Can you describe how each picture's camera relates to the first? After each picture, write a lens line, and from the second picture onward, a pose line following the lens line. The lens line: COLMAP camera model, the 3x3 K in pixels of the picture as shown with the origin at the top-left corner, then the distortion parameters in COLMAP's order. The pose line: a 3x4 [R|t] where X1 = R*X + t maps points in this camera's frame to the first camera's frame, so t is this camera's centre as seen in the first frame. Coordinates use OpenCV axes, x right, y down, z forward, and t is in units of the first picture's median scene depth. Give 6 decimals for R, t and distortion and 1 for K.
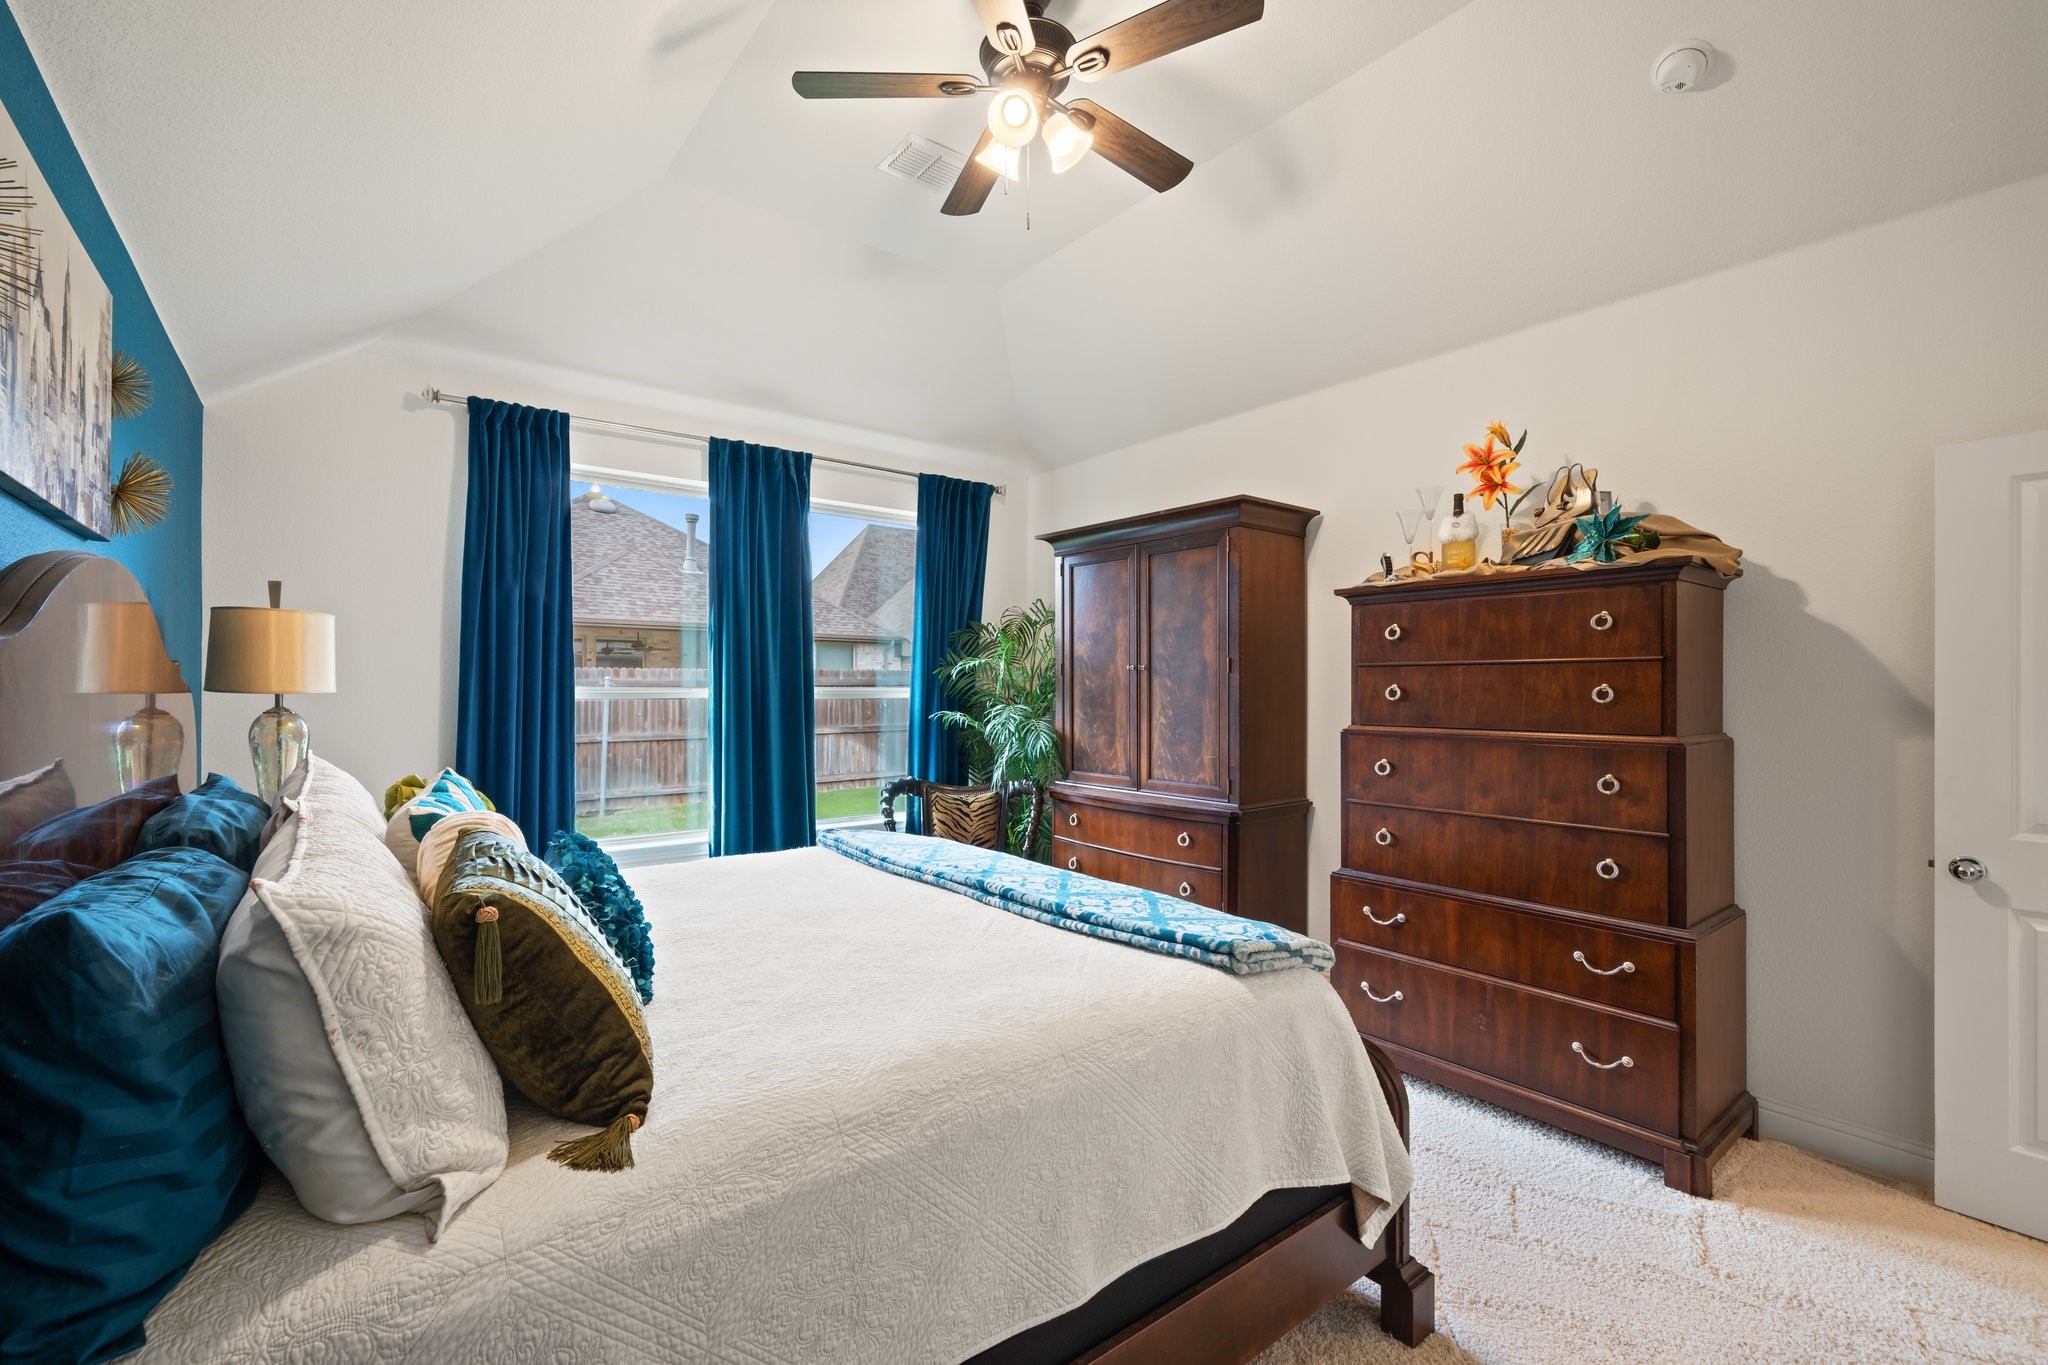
lens RADIAL K [[915.5, 0, 1036.5], [0, 915.5, 684.7], [0, 0, 1]] dist [0.000148, -0.000076]
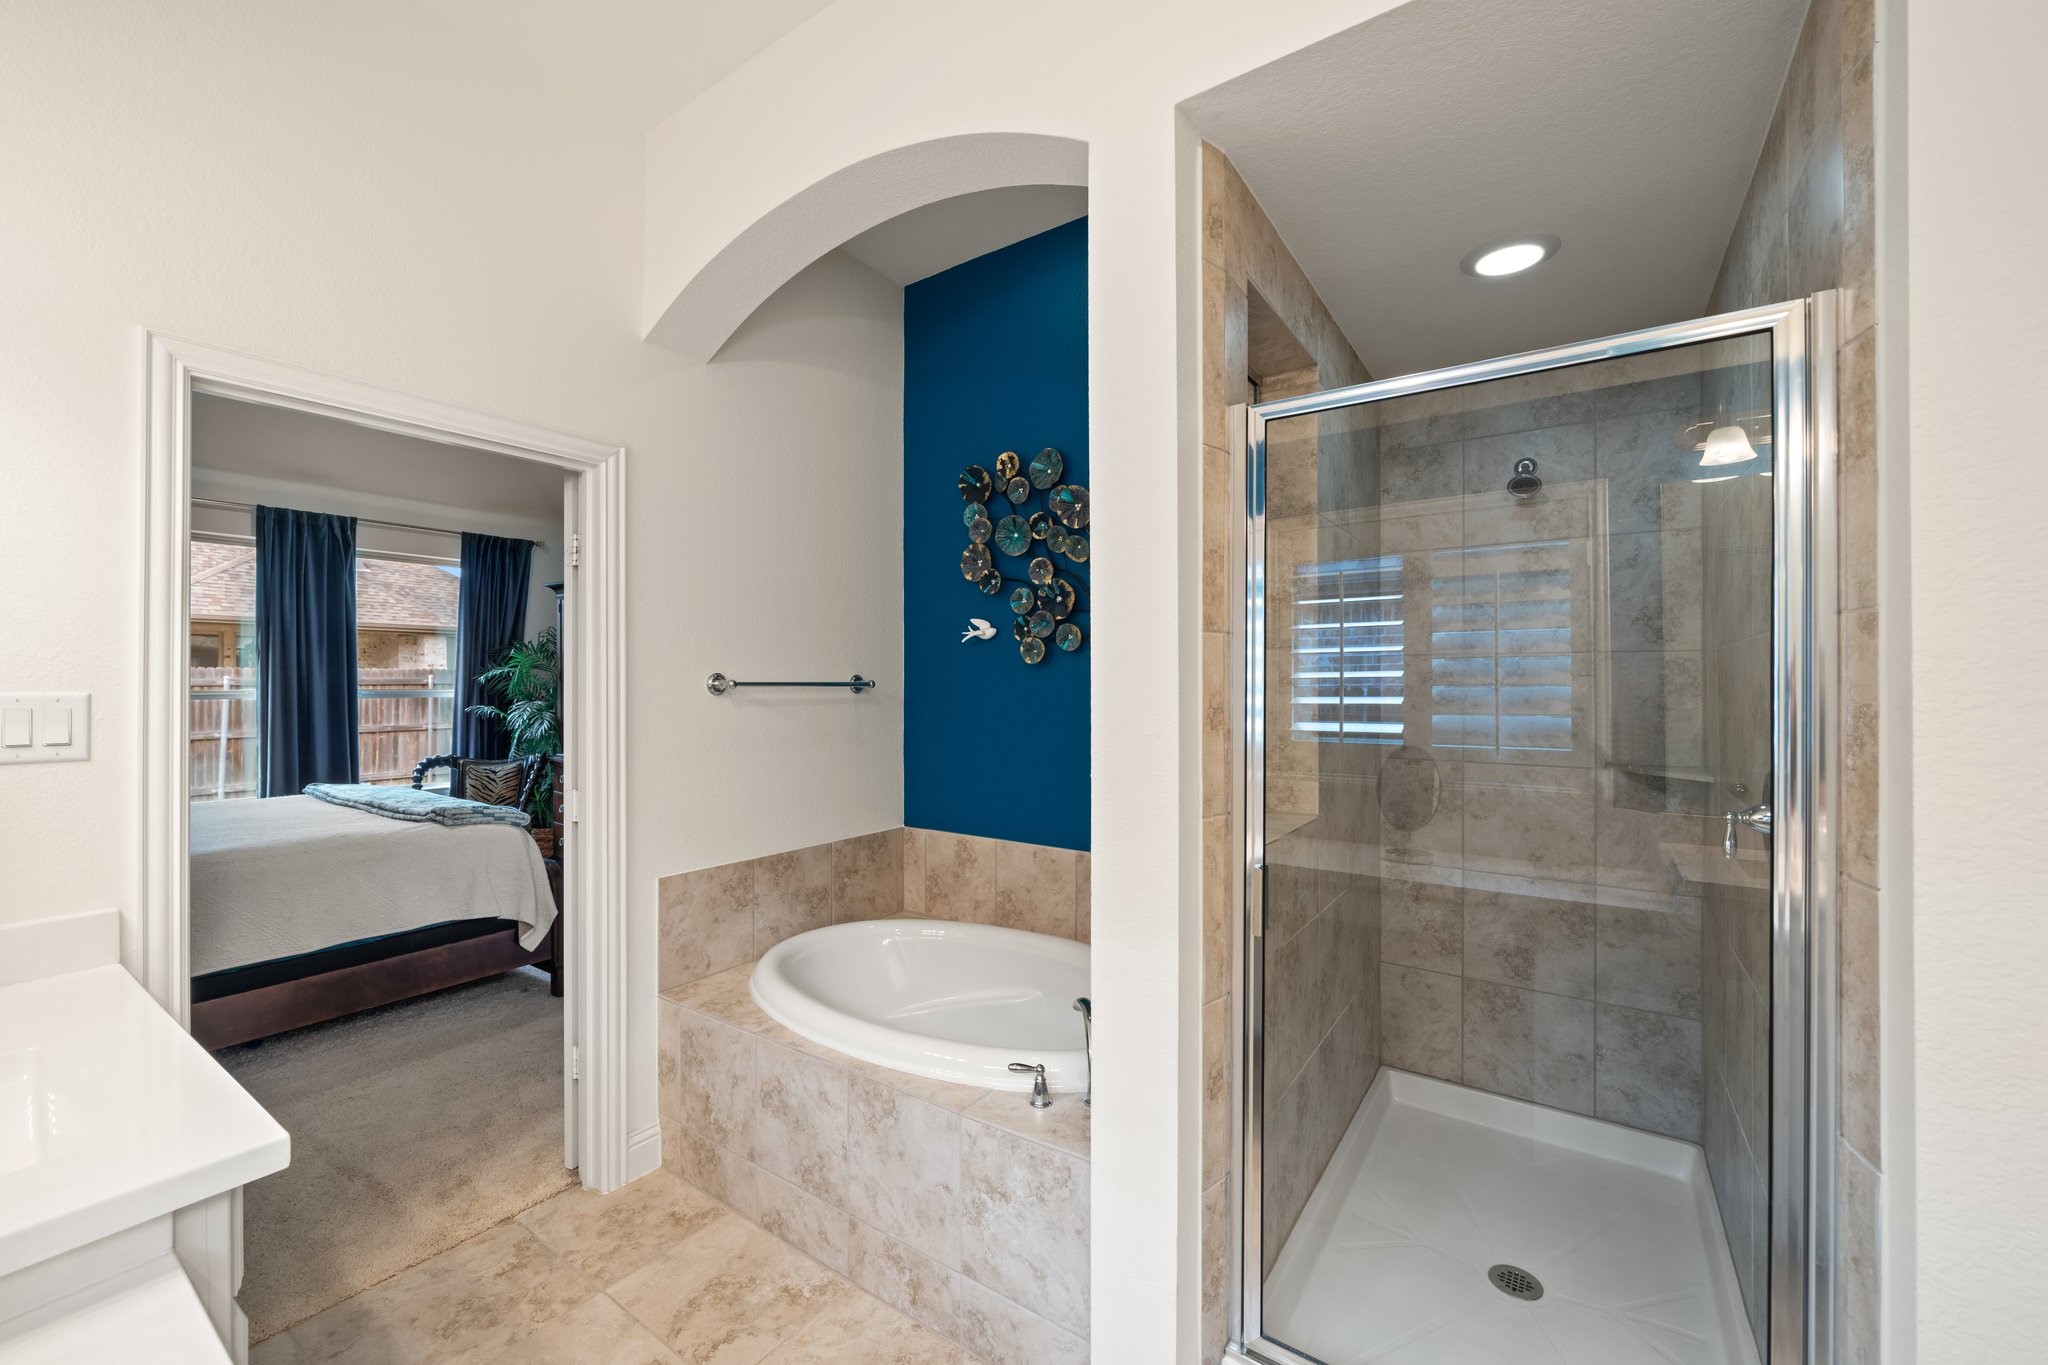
lens RADIAL K [[818.7, 0, 1012.1], [0, 818.7, 681.5], [0, 0, 1]] dist [0.003528, 0.000409]
pose [[0.957370, -0.000132, 0.288865, 0.321314], [-0.000056, 1.000000, 0.000644, -0.009478], [-0.288865, -0.000633, 0.957370, -0.430528]]
